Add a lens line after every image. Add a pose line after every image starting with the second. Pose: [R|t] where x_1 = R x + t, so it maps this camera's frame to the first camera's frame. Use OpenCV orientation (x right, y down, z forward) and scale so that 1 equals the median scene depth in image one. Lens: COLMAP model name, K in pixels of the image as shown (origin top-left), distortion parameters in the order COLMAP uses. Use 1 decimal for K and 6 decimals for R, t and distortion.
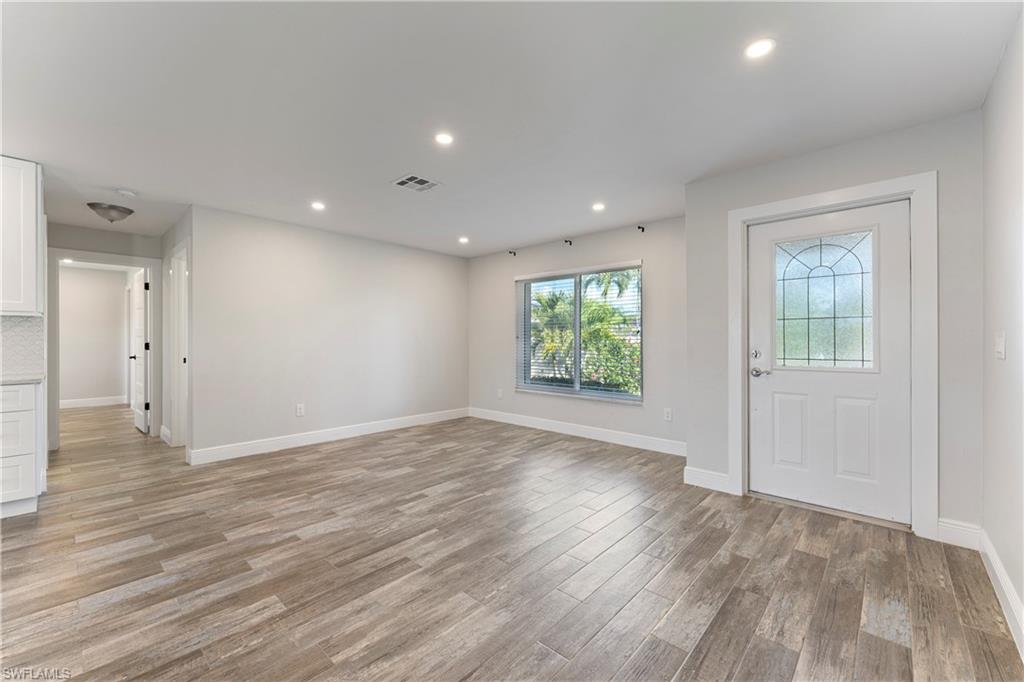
lens RADIAL K [[412.1, 0, 503.0], [0, 412.1, 340.9], [0, 0, 1]] dist [-0.000815, 0.000219]
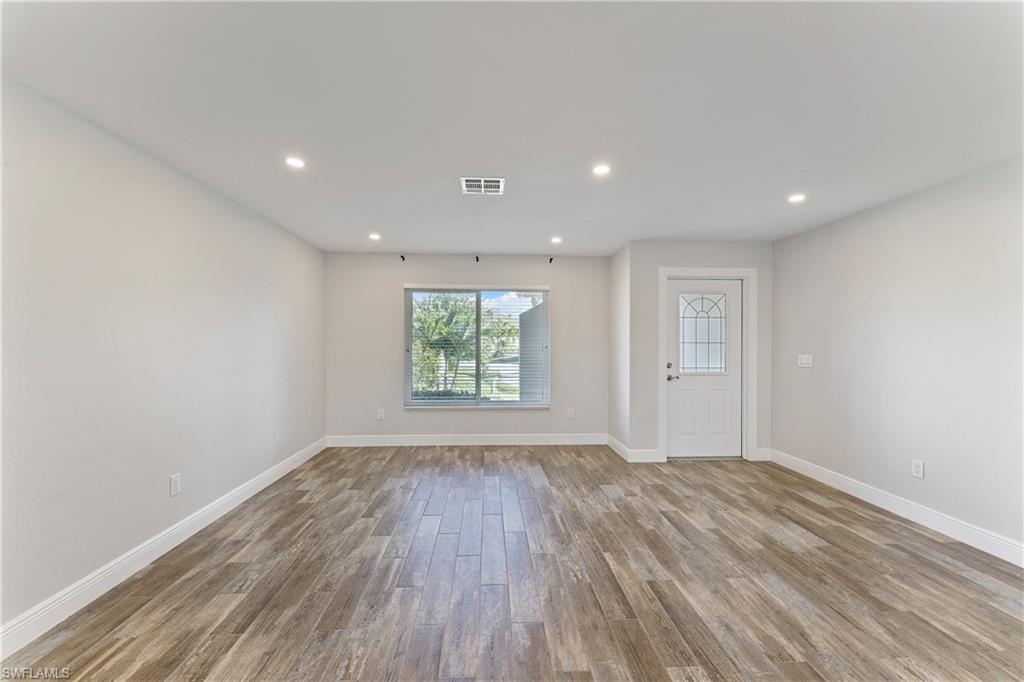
lens RADIAL K [[412.1, 0, 505.1], [0, 412.1, 341.3], [0, 0, 1]] dist [-0.000815, 0.000219]
pose [[0.697644, 0.000934, 0.716444, -1.014244], [-0.000993, 0.999999, -0.000337, -0.062231], [-0.716443, -0.000477, 0.697645, 0.443461]]
